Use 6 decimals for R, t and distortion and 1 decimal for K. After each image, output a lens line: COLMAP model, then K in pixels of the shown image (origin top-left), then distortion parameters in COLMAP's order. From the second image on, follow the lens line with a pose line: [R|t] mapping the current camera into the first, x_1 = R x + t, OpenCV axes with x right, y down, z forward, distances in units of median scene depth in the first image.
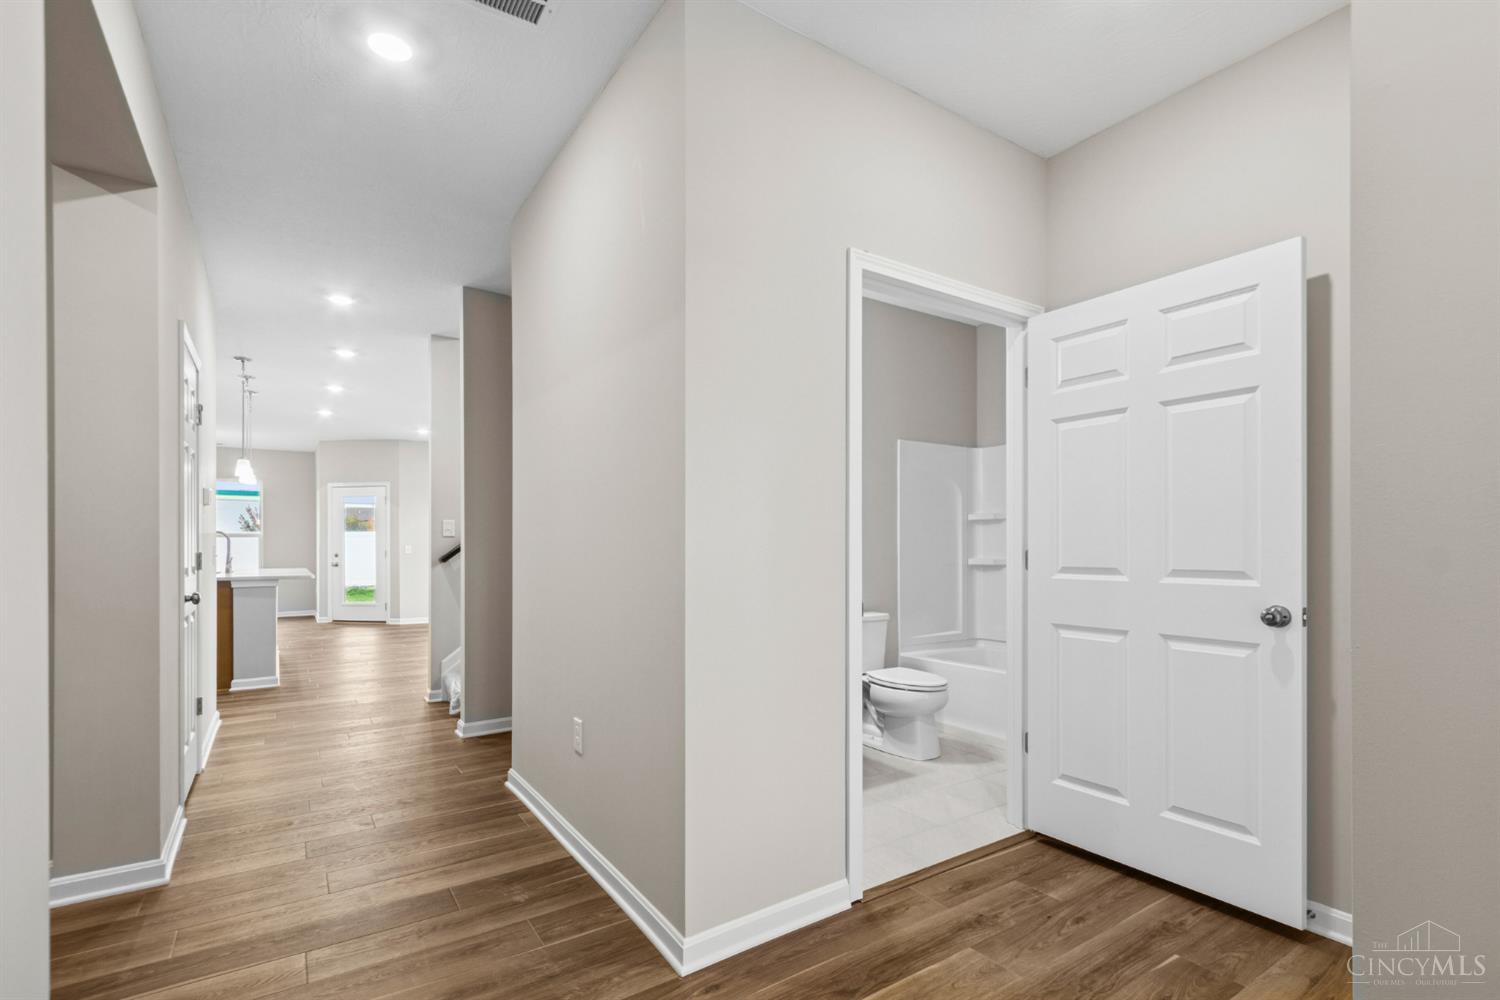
lens RADIAL K [[714.7, 0, 757.7], [0, 714.7, 544.7], [0, 0, 1]] dist [0.011624, -0.000020]
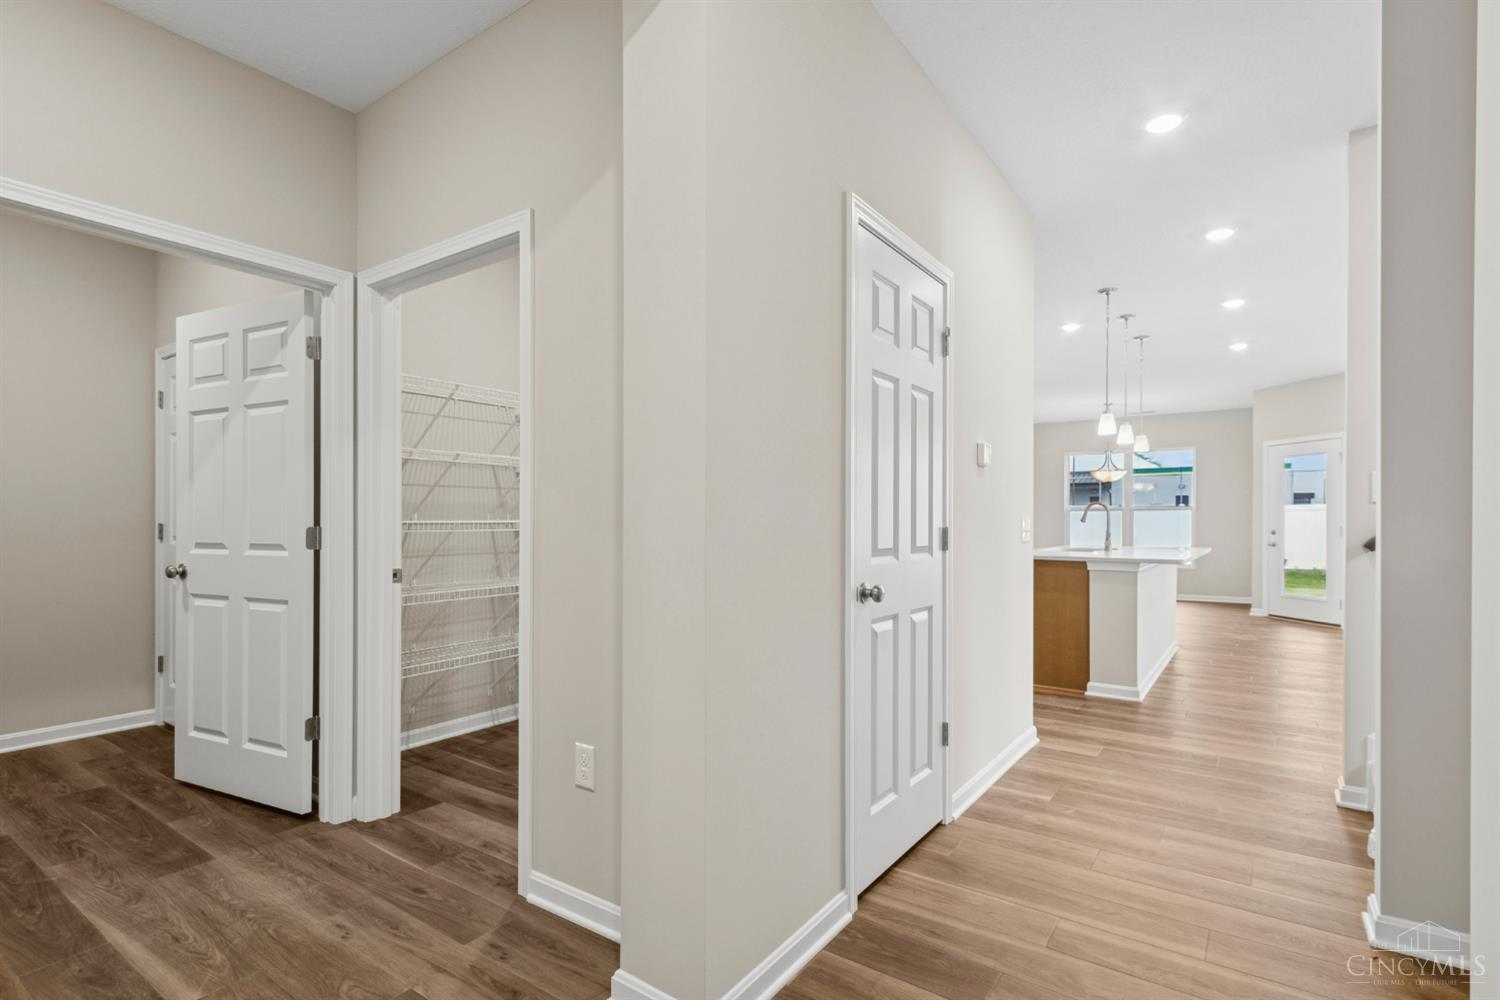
lens RADIAL K [[714.7, 0, 778.6], [0, 714.7, 525.4], [0, 0, 1]] dist [0.011624, -0.000020]
pose [[0.372066, 0.007102, -0.928179, -0.066830], [-0.000783, 0.999973, 0.007338, 0.001871], [0.928206, -0.002003, 0.372061, 0.242835]]
